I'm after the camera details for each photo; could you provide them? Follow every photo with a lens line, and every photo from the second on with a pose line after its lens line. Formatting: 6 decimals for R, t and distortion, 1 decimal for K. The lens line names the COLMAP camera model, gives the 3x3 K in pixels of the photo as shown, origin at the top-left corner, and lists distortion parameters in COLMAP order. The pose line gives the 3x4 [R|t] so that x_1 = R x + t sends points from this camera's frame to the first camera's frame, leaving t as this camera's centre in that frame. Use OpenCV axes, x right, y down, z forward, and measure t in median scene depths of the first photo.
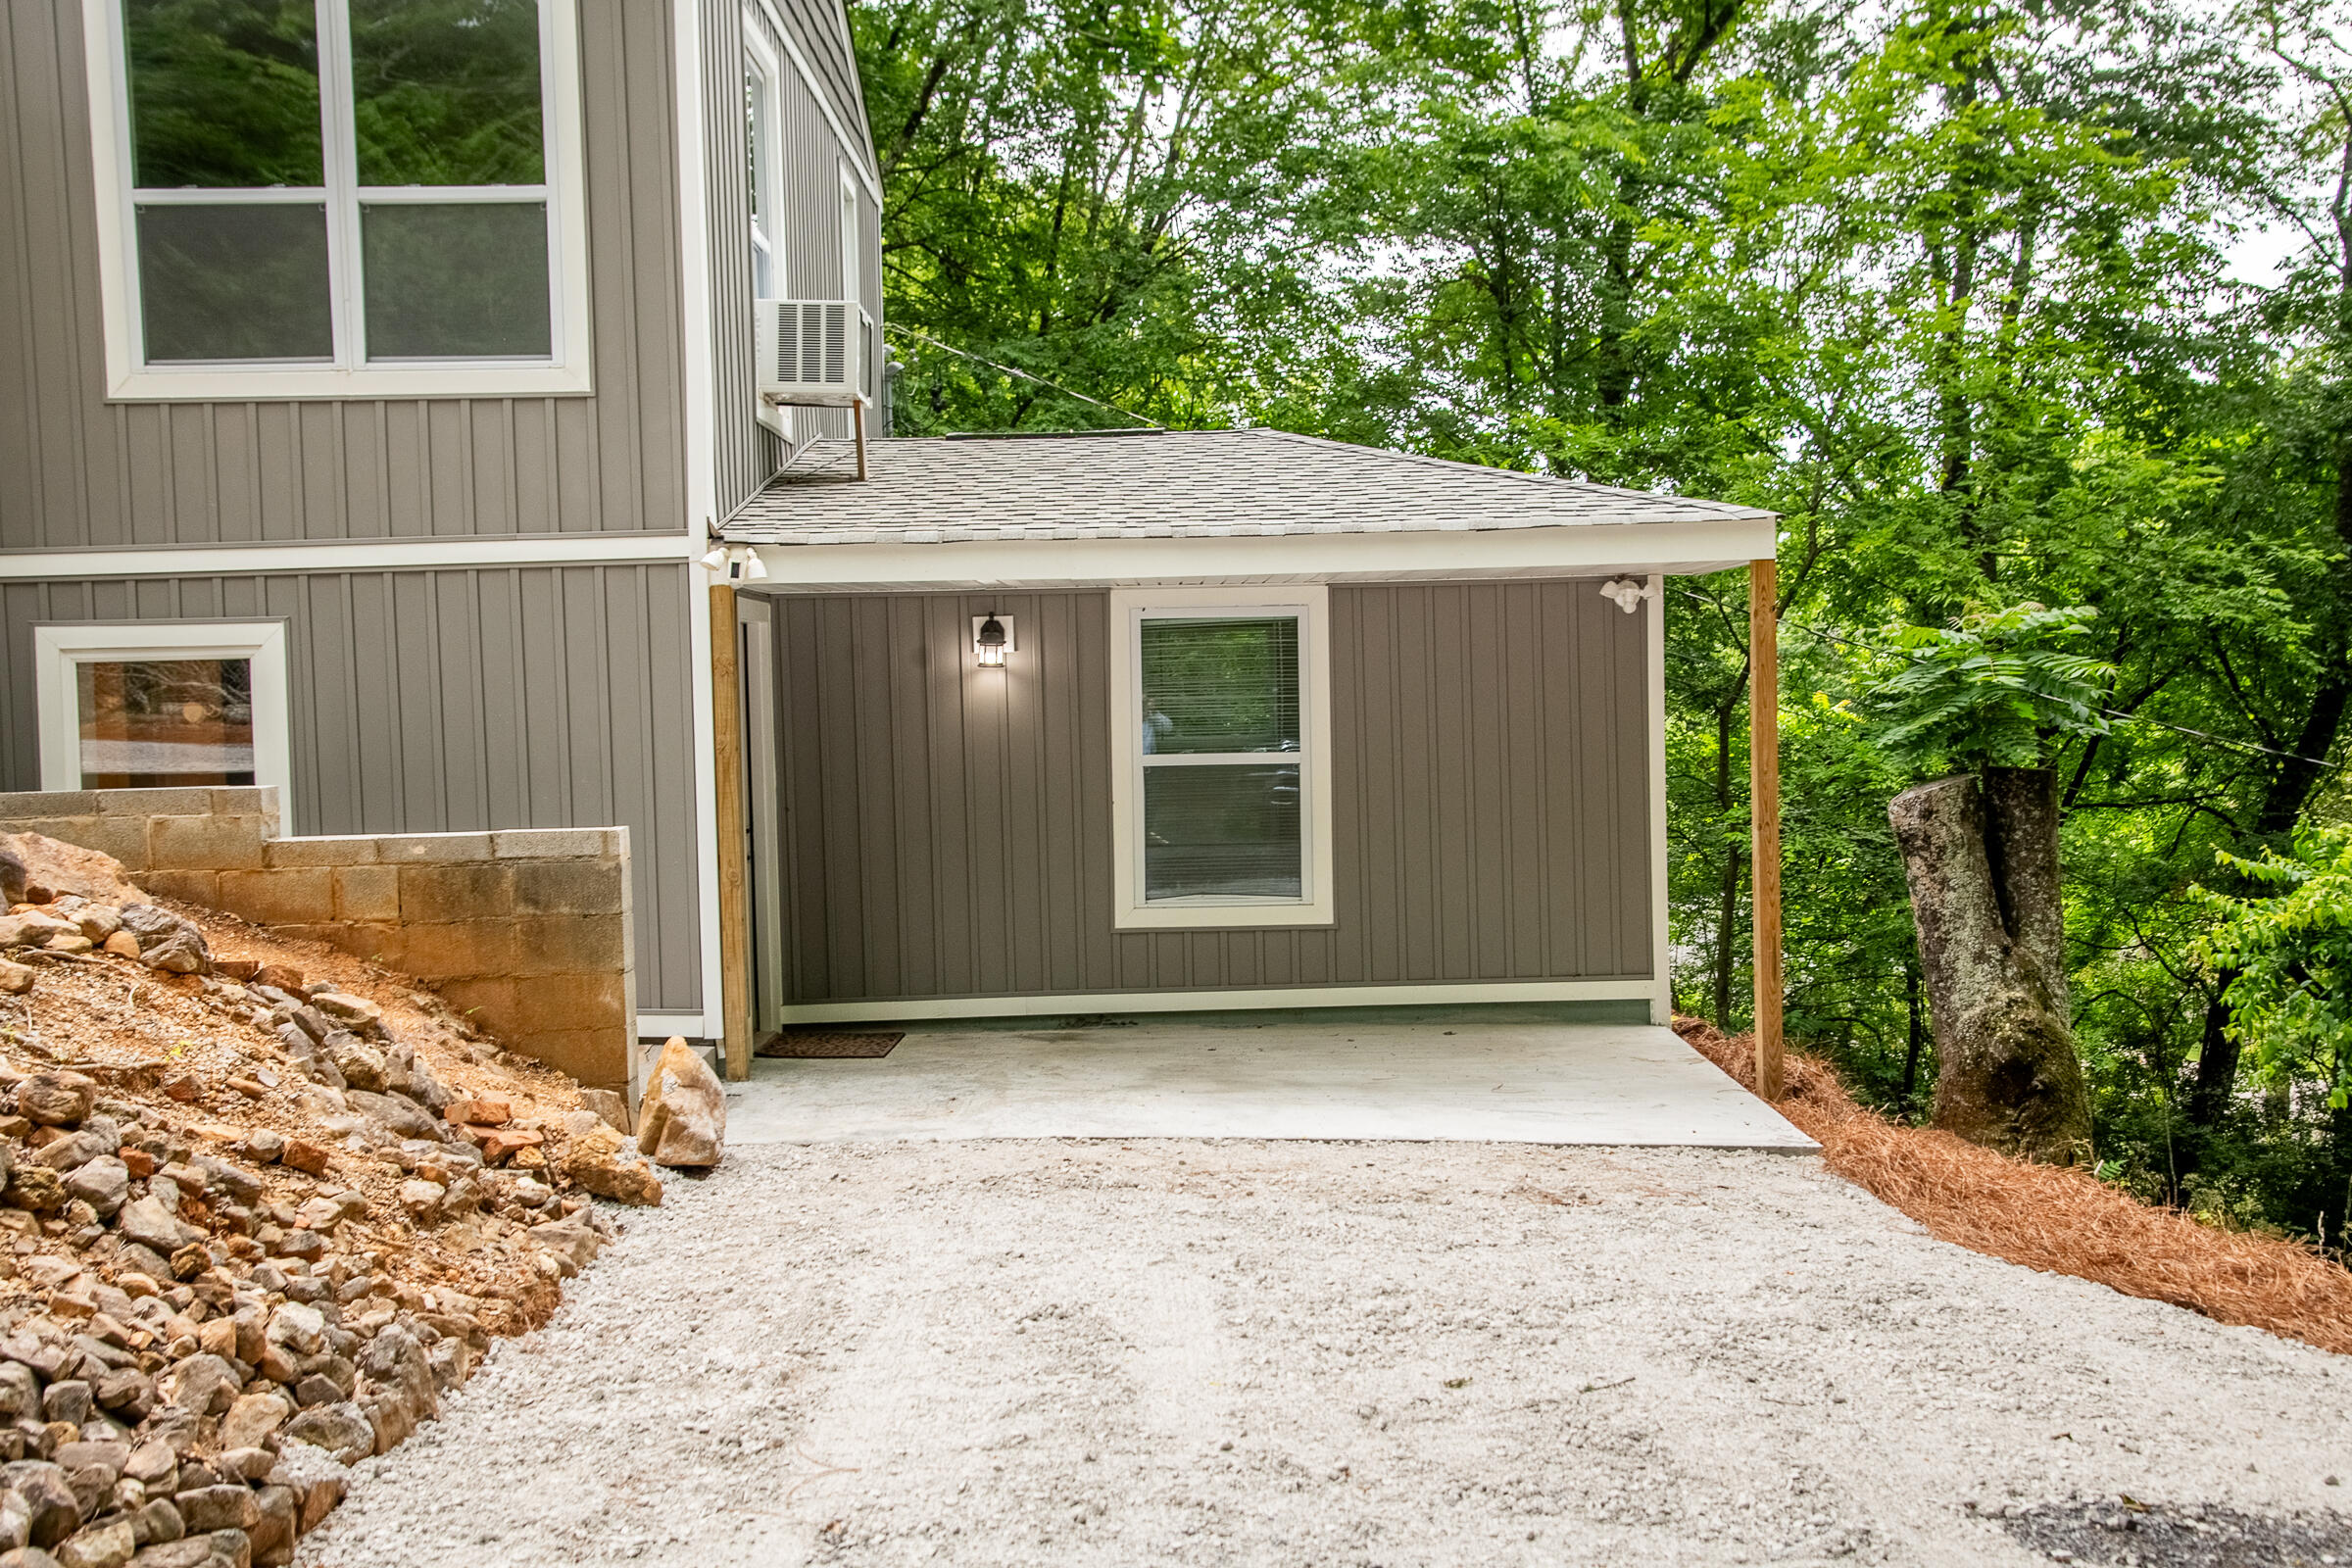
lens RADIAL K [[2685.3, 0, 1176.0], [0, 2685.3, 784.0], [0, 0, 1]] dist [0.085515, 0.027826]
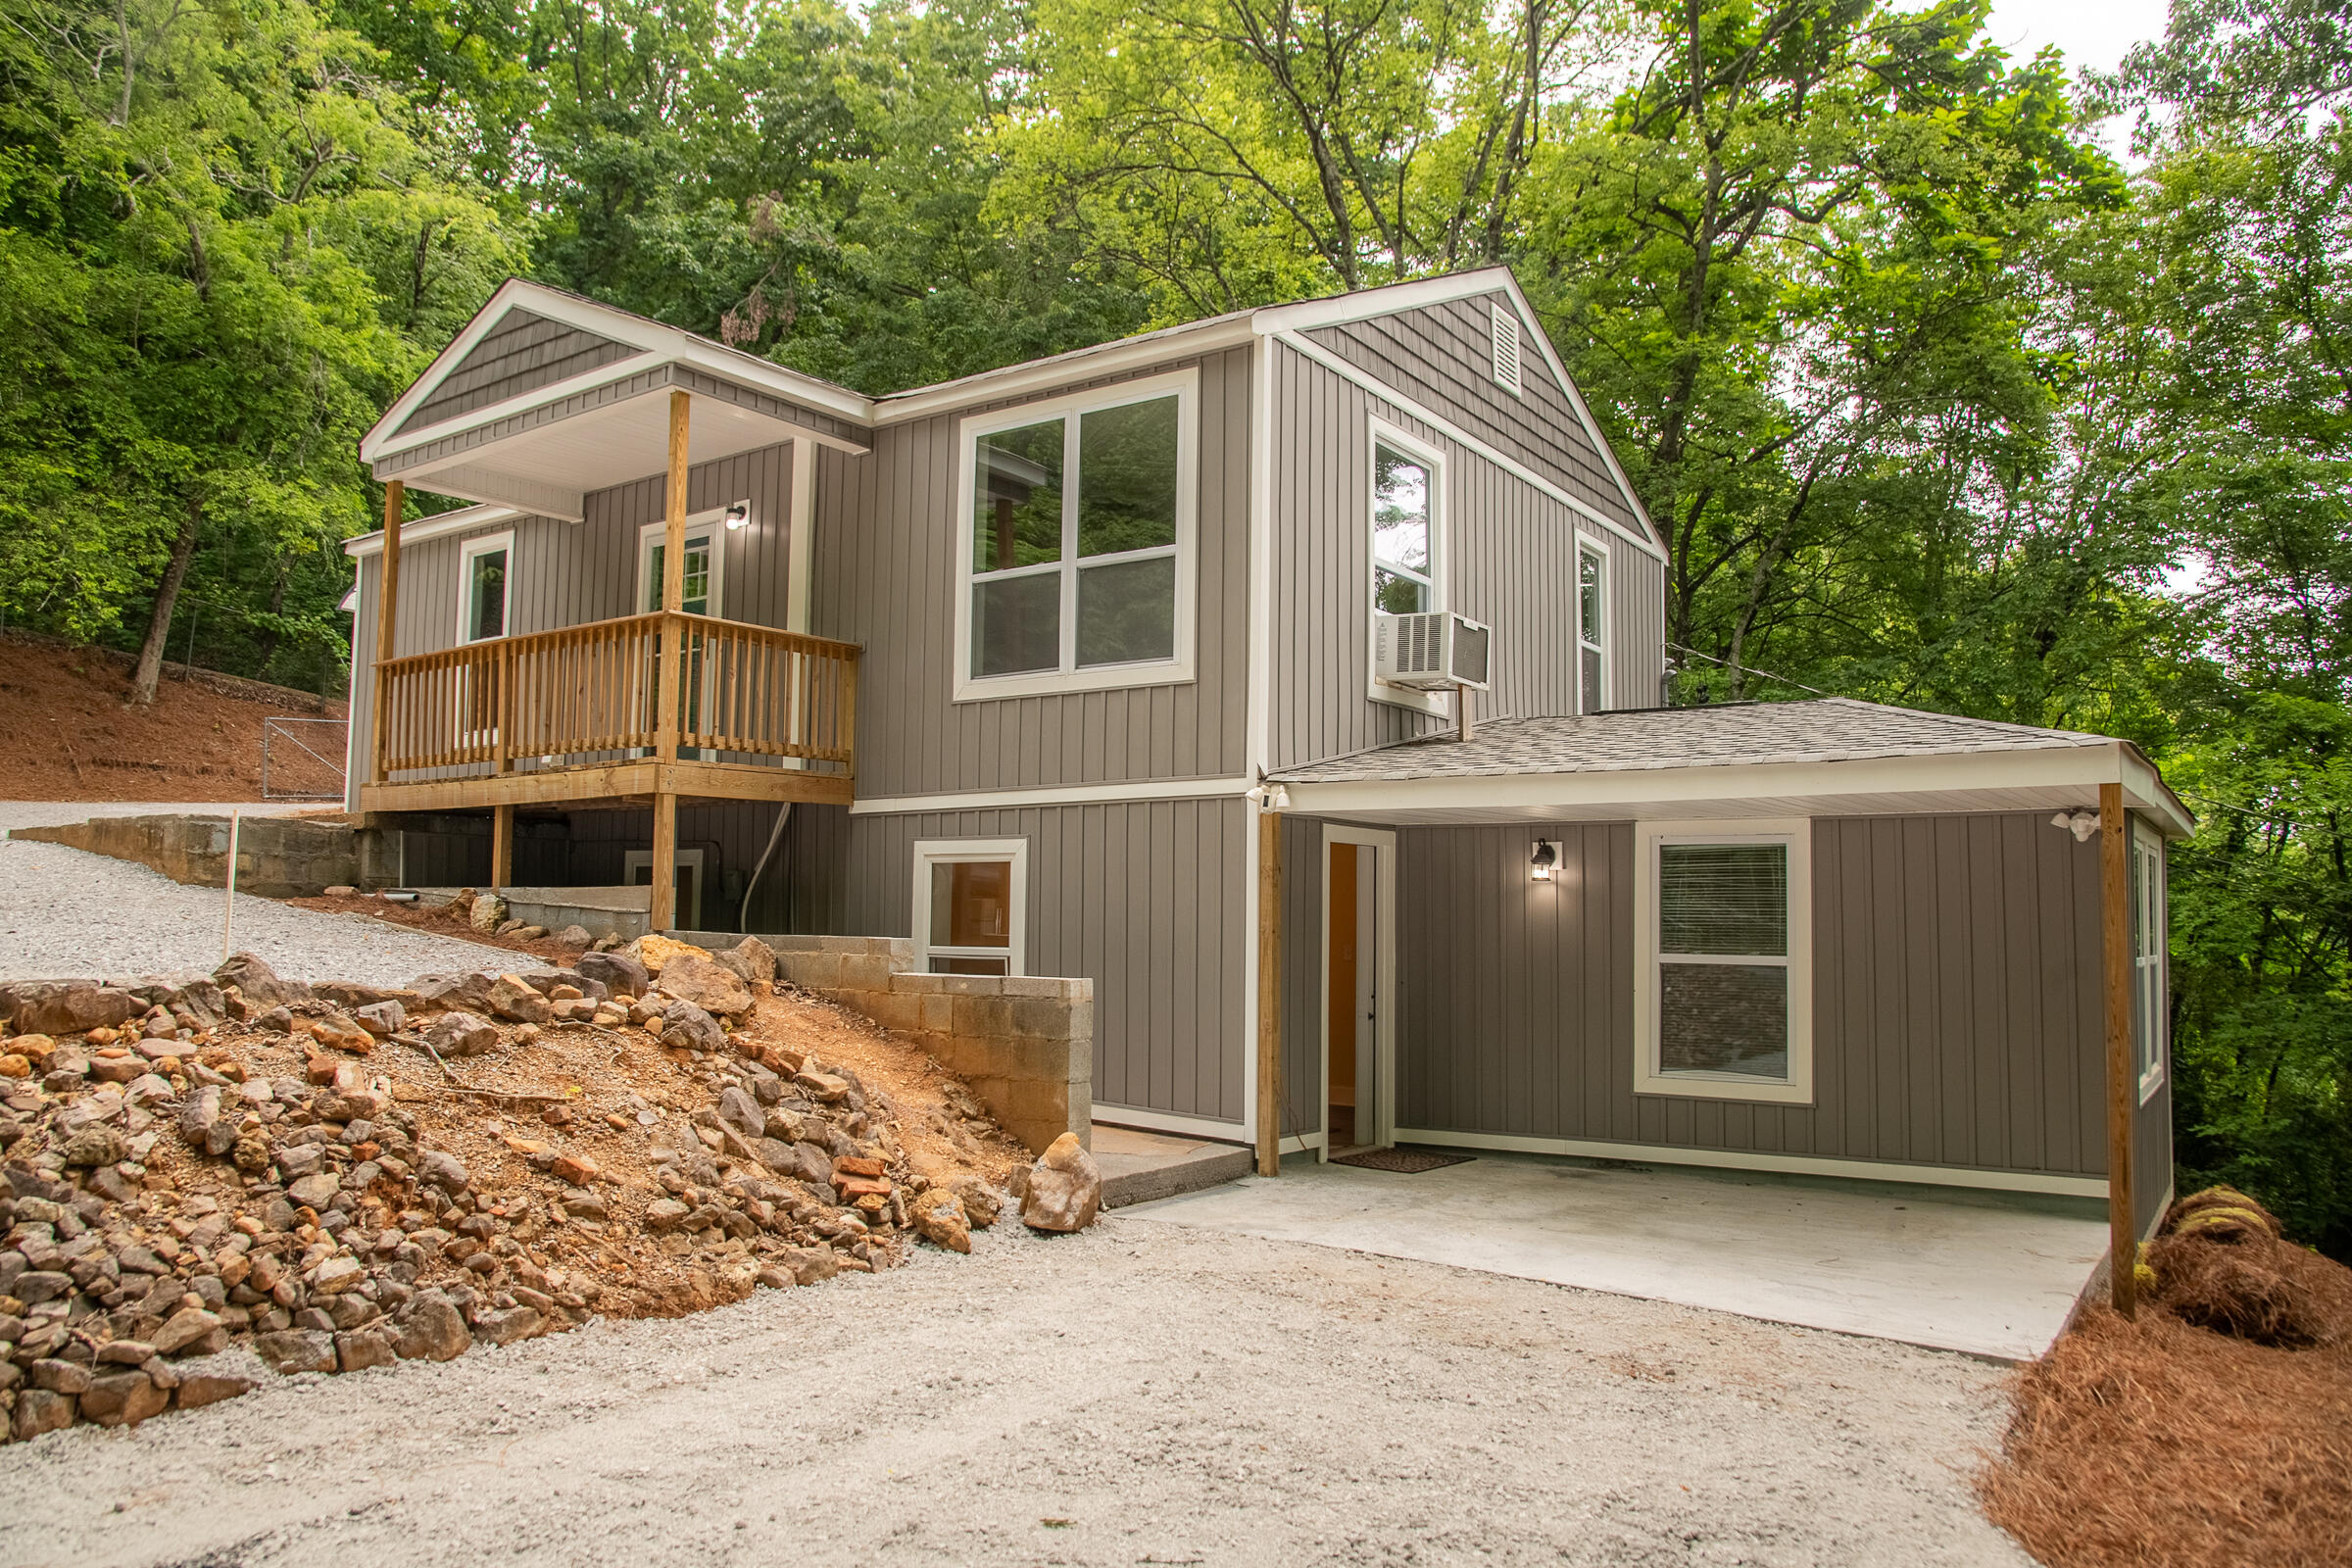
lens RADIAL K [[1670.2, 0, 1183.8], [0, 1670.2, 780.2], [0, 0, 1]] dist [-0.084120, 0.007177]
pose [[0.811715, -0.015651, -0.583844, 0.299363], [-0.054110, 0.993326, -0.101857, -0.000531], [0.581542, 0.114270, 0.805451, 0.281904]]
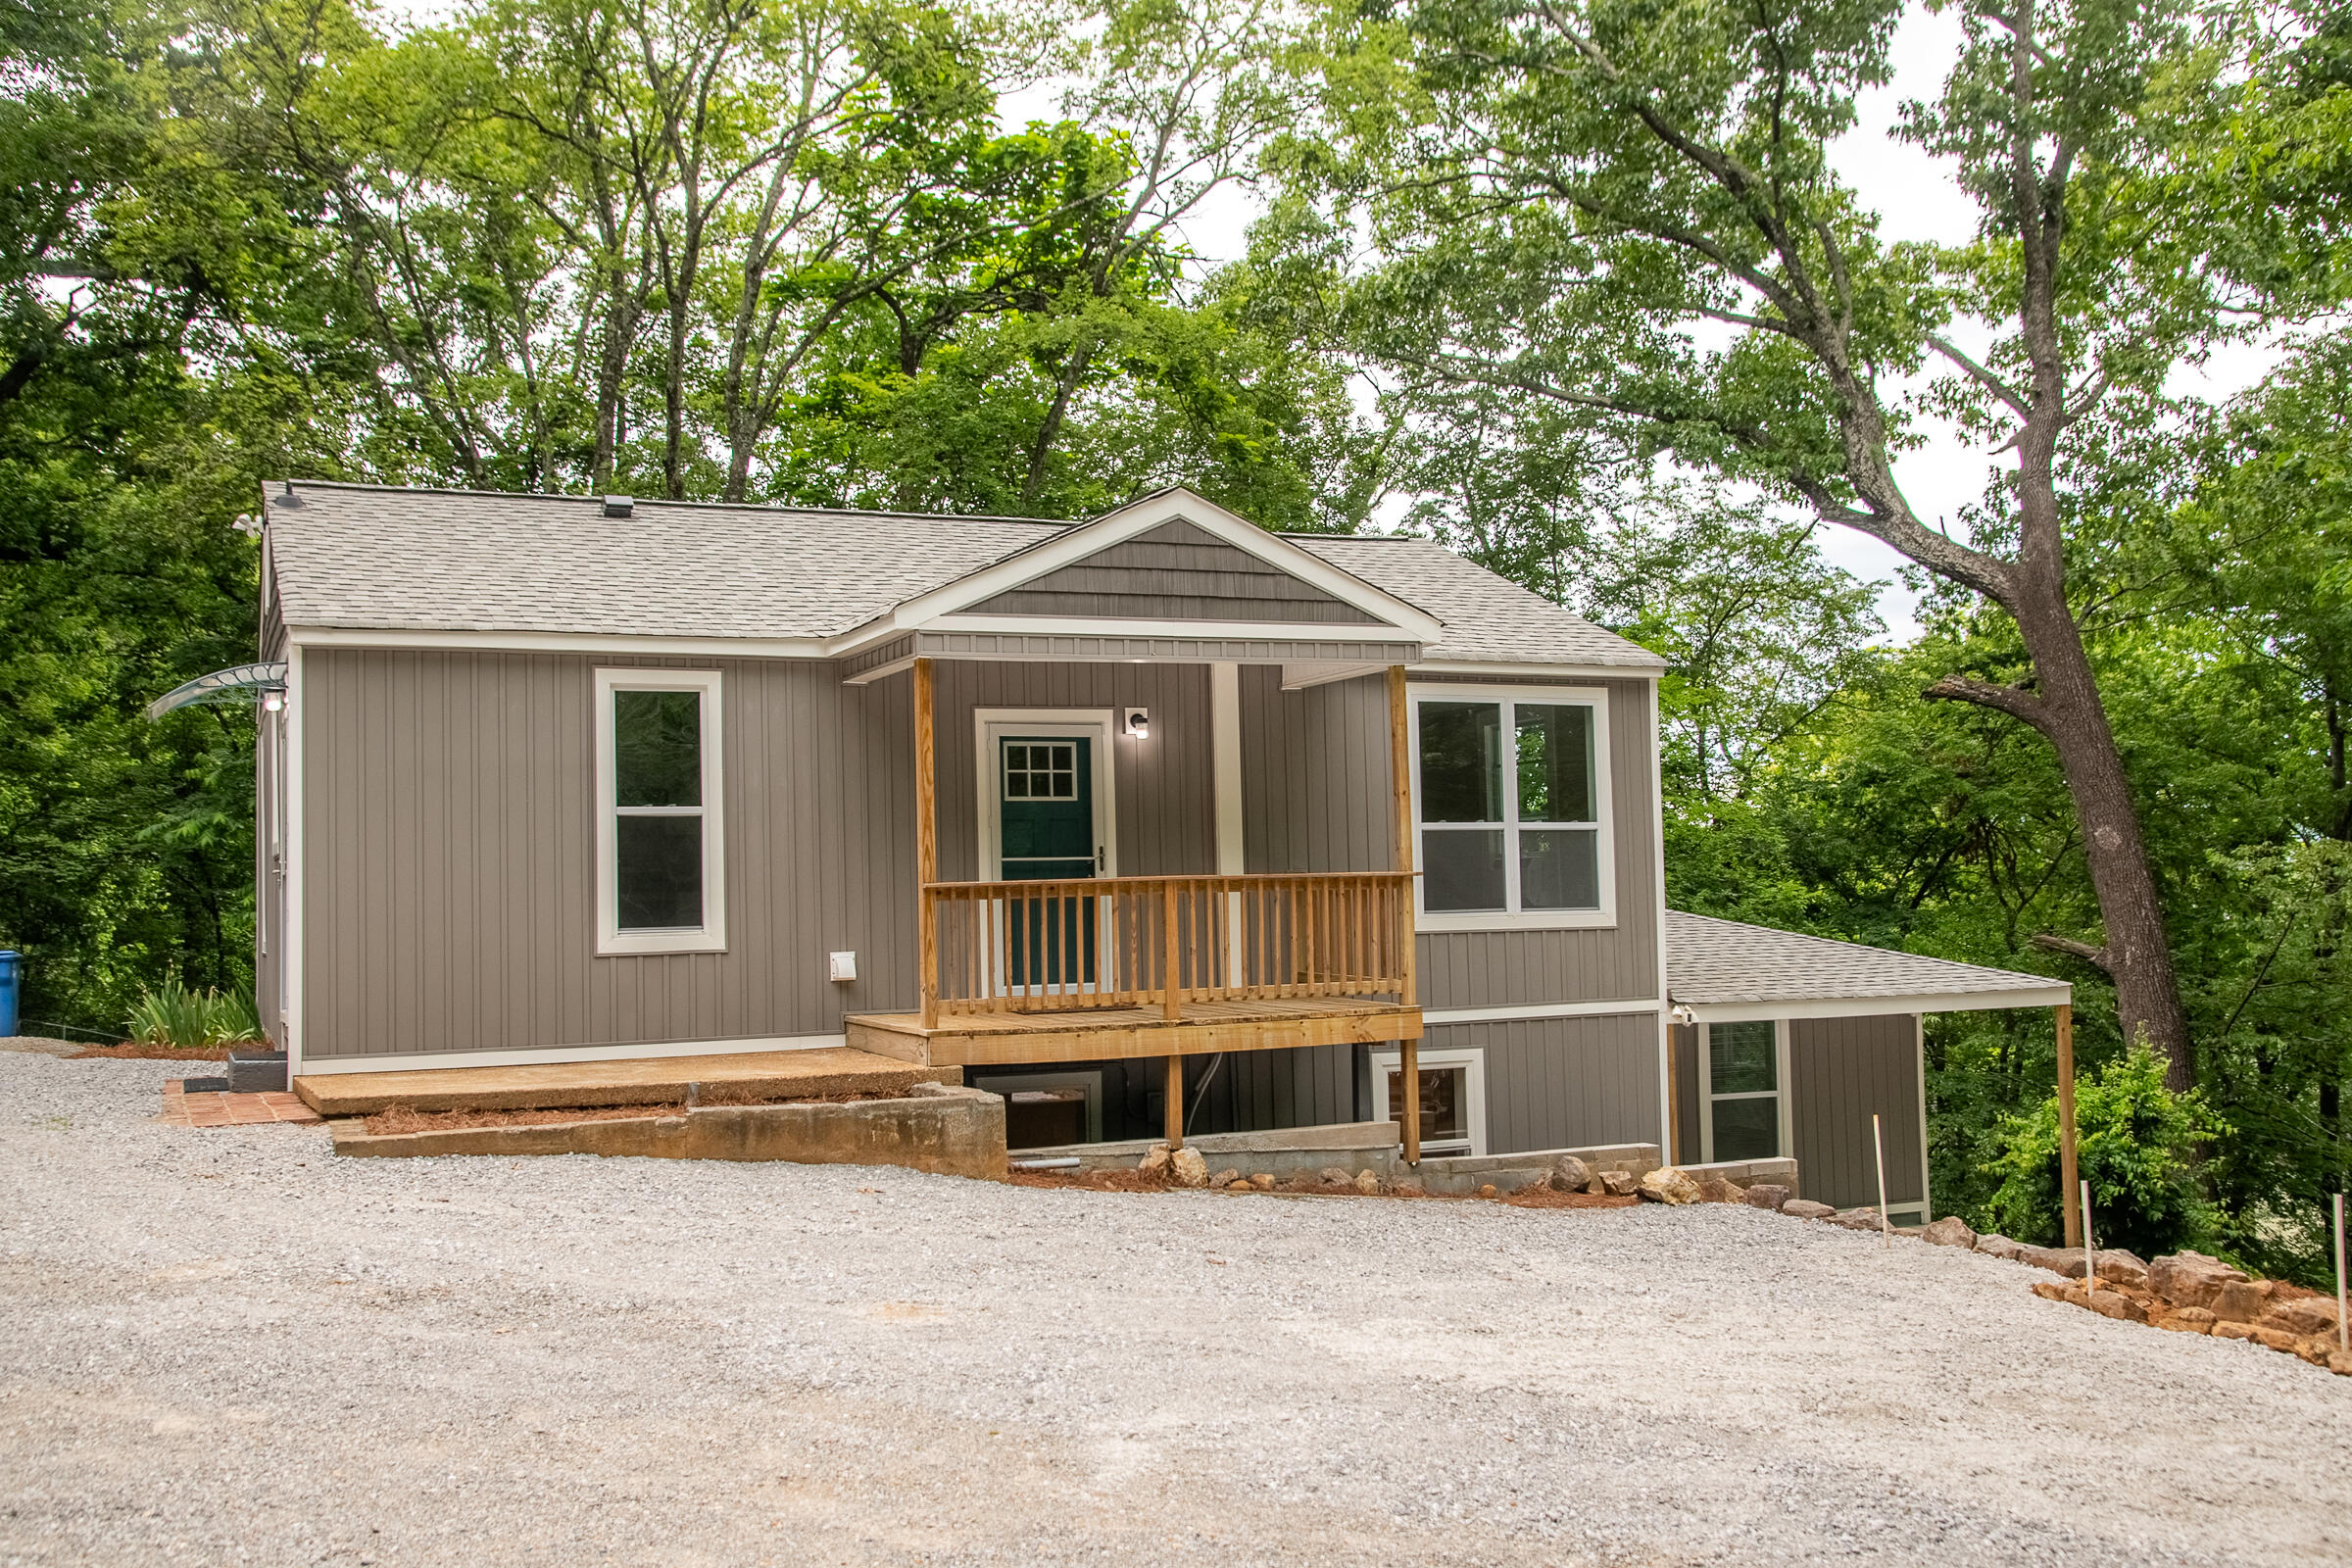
lens RADIAL K [[2207.0, 0, 1182.2], [0, 2207.0, 771.6], [0, 0, 1]] dist [-0.005639, 0.022352]
pose [[0.913857, 0.032329, 0.404746, -1.151401], [0.008629, 0.995054, -0.098962, -0.100902], [-0.405944, 0.093929, 0.909058, -0.335269]]
